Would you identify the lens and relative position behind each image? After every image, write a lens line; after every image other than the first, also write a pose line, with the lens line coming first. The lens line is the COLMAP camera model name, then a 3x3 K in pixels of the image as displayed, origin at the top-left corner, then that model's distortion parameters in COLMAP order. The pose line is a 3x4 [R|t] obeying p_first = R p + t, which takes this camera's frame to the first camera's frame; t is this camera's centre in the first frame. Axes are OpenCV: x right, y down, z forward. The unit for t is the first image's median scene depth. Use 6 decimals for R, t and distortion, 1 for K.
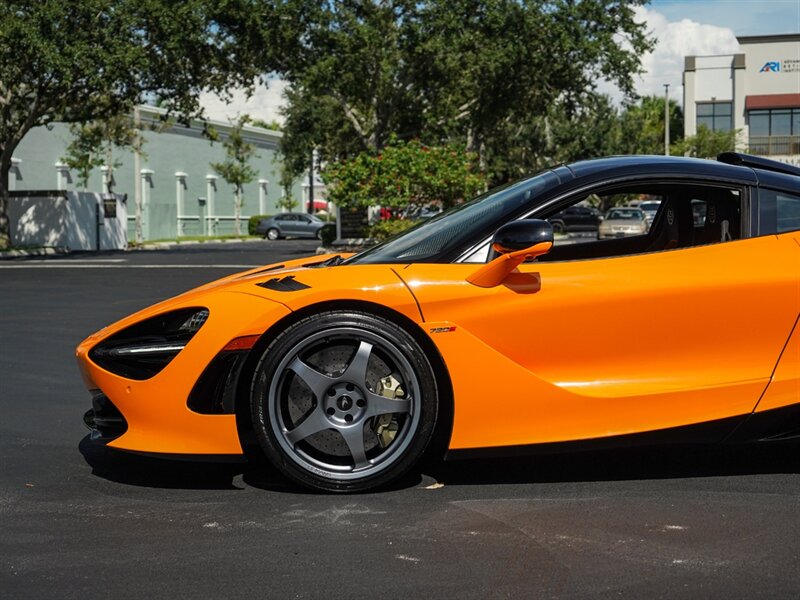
lens RADIAL K [[1417.0, 0, 400.0], [0, 1417.0, 300.0], [0, 0, 1]] dist [0.010729, 0.054388]
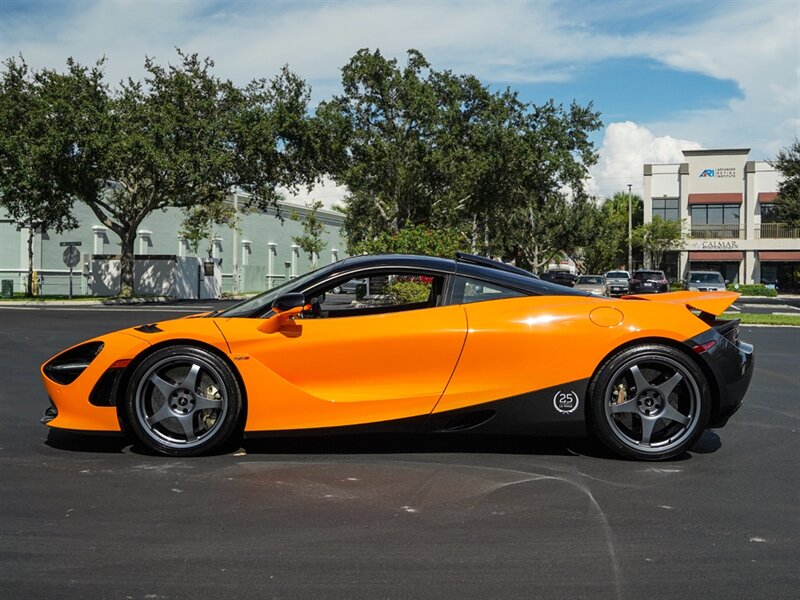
lens RADIAL K [[1089.9, 0, 443.1], [0, 1089.9, 296.6], [0, 0, 1]] dist [-0.003834, 0.057239]
pose [[0.999293, 0.020167, -0.031734, 0.061141], [-0.021409, 0.998998, -0.039296, -0.001181], [0.030909, 0.039948, 0.998724, -0.052773]]
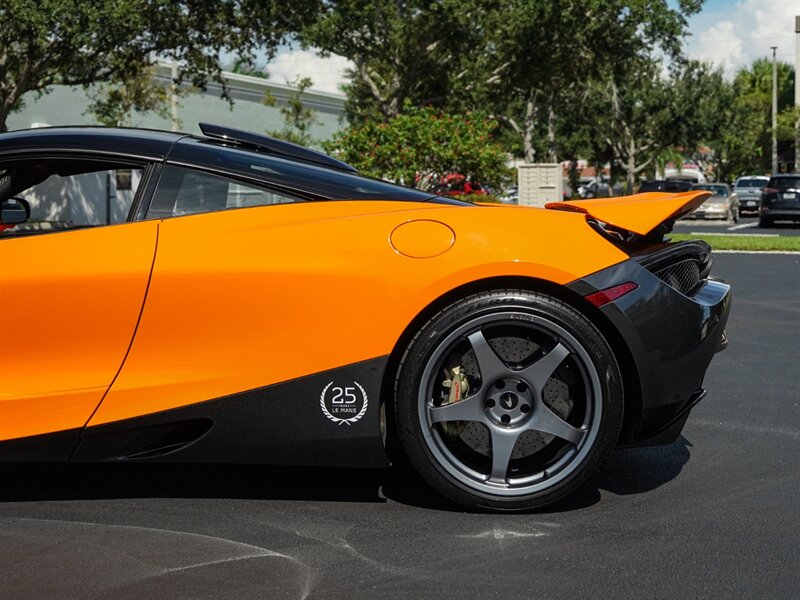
lens RADIAL K [[1556.4, 0, 555.1], [0, 1556.4, 251.8], [0, 0, 1]] dist [-0.017341, 0.057119]
pose [[0.999360, 0.009999, -0.034343, 0.114614], [-0.010668, 0.999756, -0.019338, -0.002164], [0.034141, 0.019692, 0.999223, 0.014772]]
